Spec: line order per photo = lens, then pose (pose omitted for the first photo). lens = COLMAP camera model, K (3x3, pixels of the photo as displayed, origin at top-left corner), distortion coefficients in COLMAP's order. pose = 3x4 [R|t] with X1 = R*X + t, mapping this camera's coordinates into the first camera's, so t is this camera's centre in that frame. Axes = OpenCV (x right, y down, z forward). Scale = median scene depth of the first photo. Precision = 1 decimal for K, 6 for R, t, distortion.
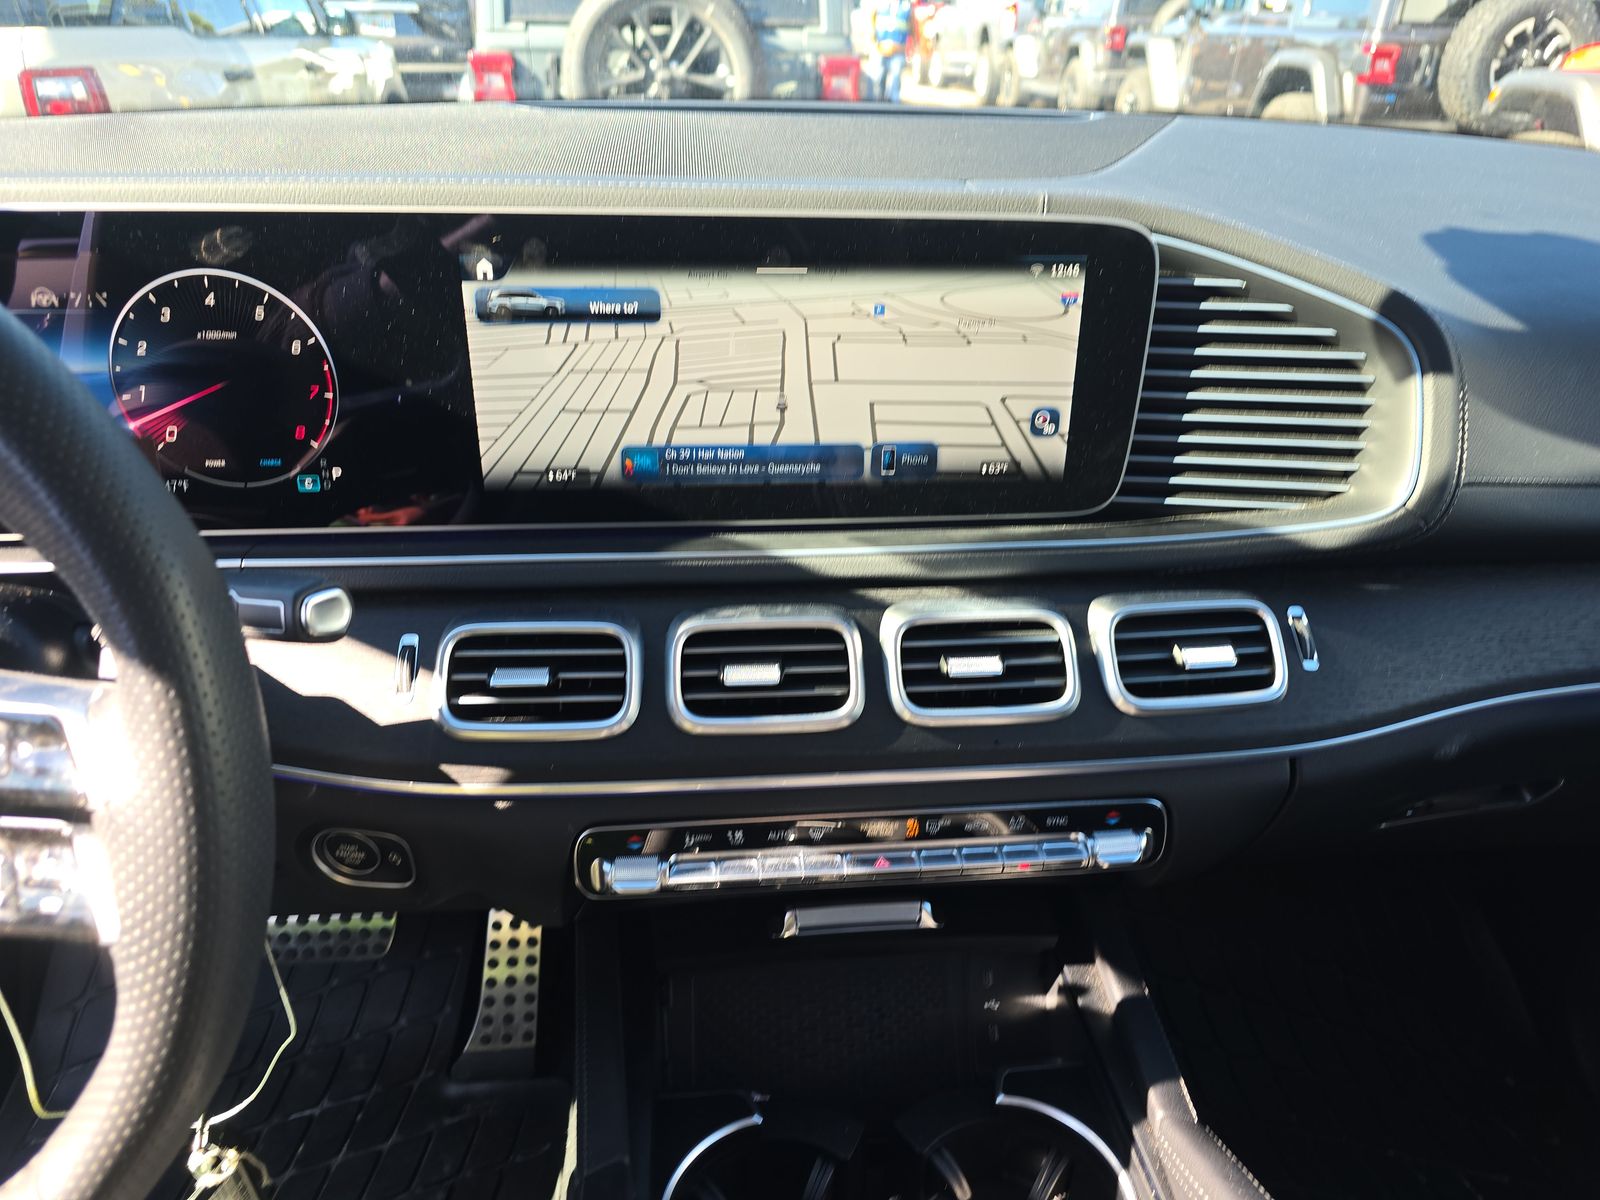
lens RADIAL K [[1061.0, 0, 803.9], [0, 1061.0, 608.6], [0, 0, 1]] dist [0.030935, -0.028137]
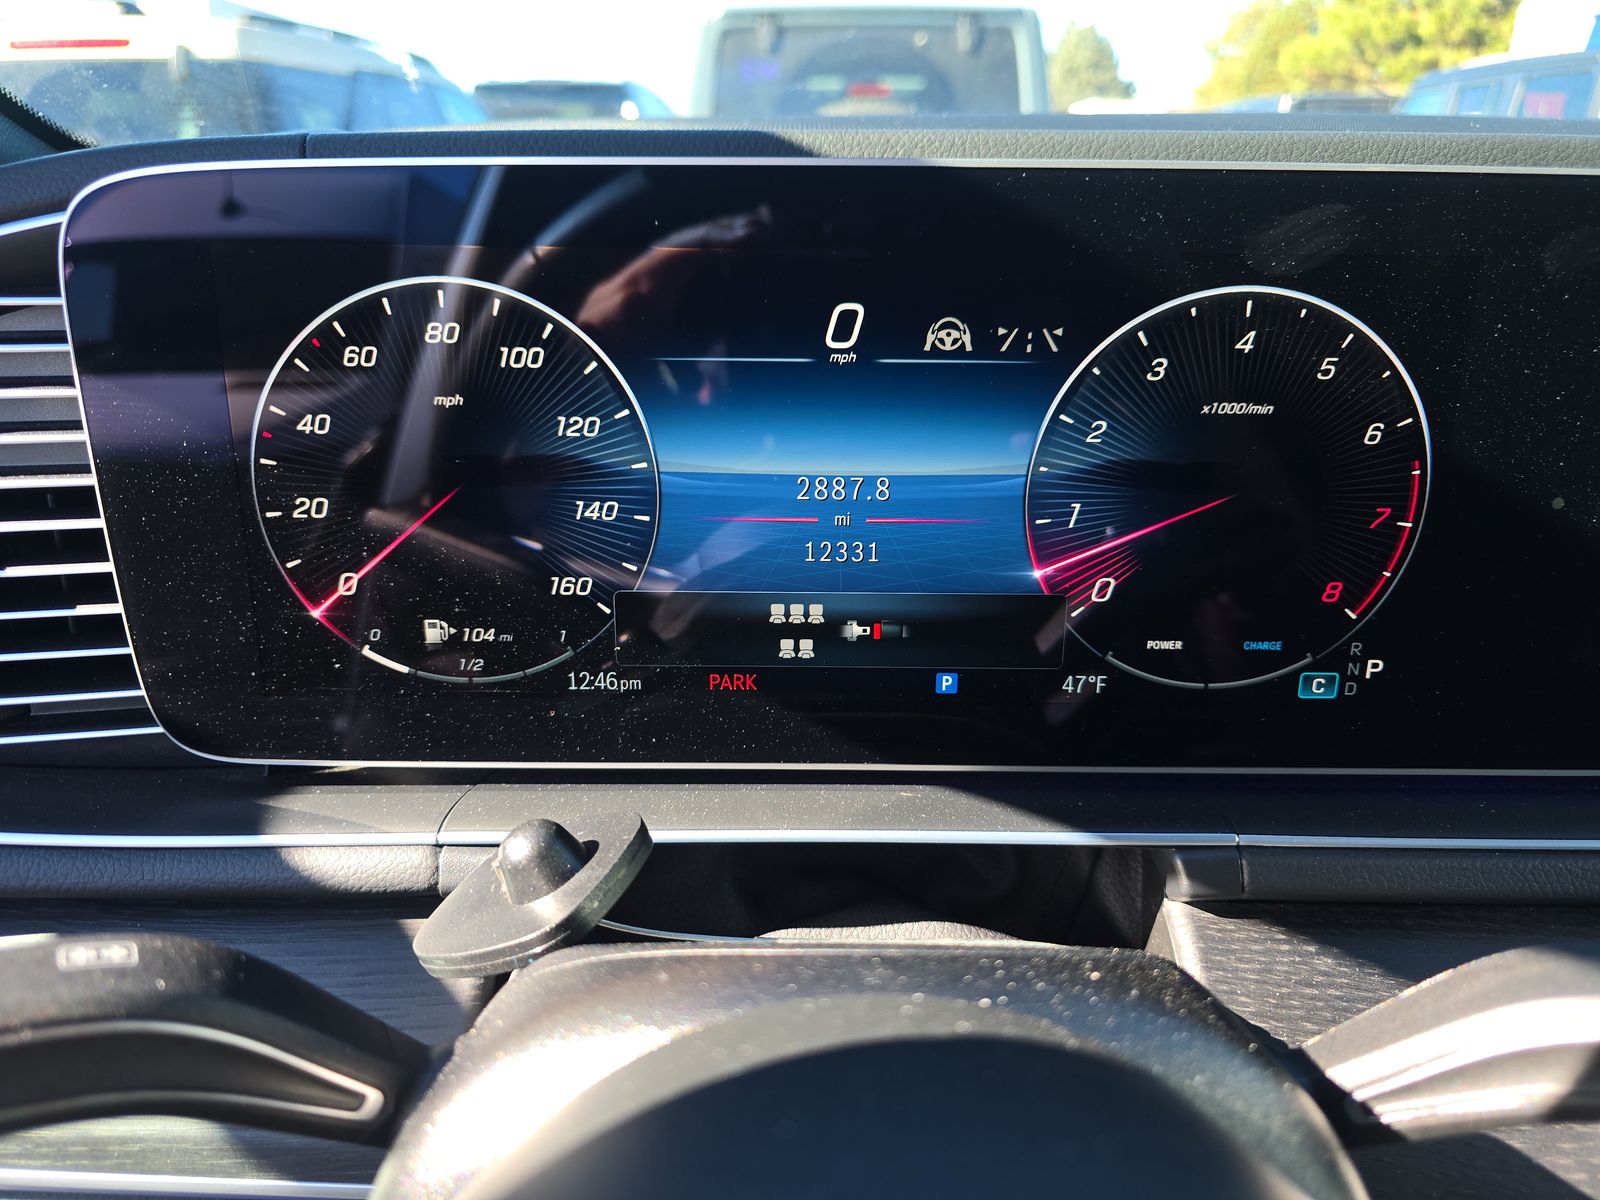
lens RADIAL K [[1061.0, 0, 792.1], [0, 1061.0, 599.4], [0, 0, 1]] dist [0.030935, -0.028137]
pose [[0.996283, 0.026209, -0.082060, -0.687210], [-0.036534, 0.991234, -0.126968, -0.083086], [0.078013, 0.129494, 0.988507, 0.450171]]
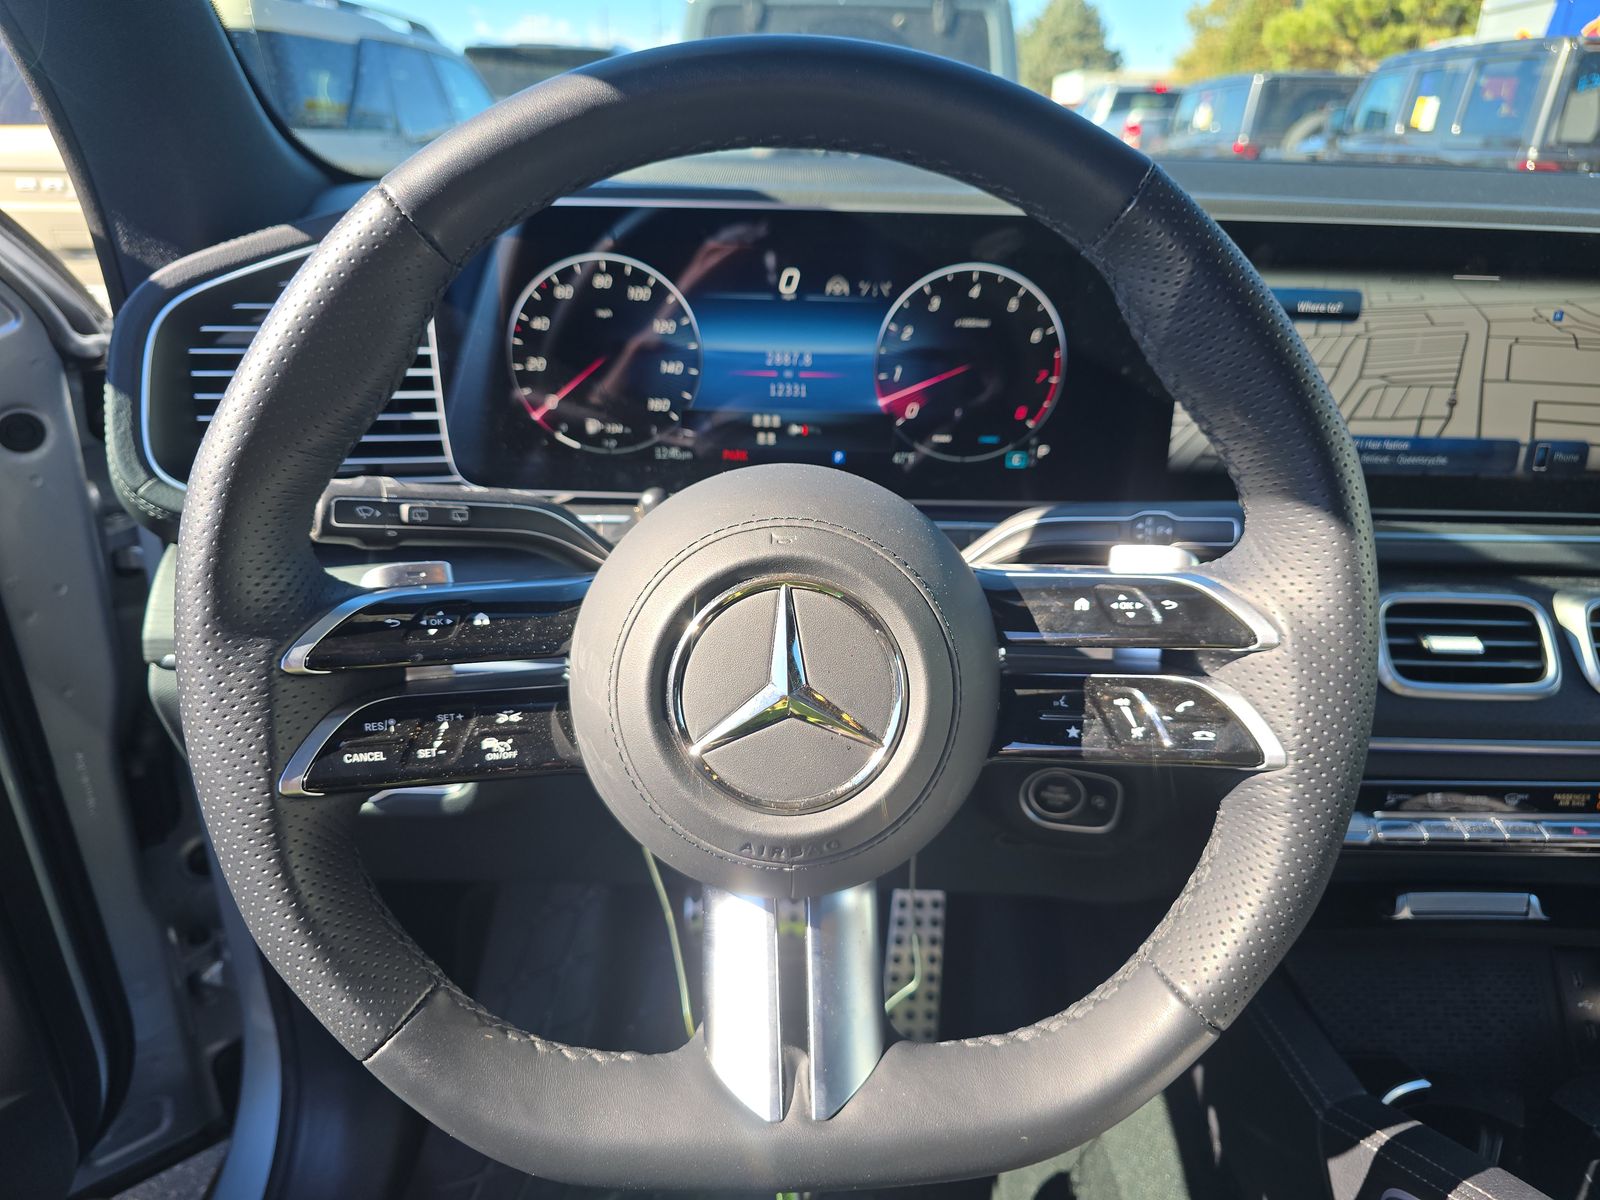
lens RADIAL K [[1061.0, 0, 803.1], [0, 1061.0, 598.6], [0, 0, 1]] dist [0.030935, -0.028137]
pose [[0.997862, 0.036750, -0.054050, -0.624477], [-0.042025, 0.994107, -0.099928, 0.147210], [0.050059, 0.101986, 0.993526, -0.096283]]
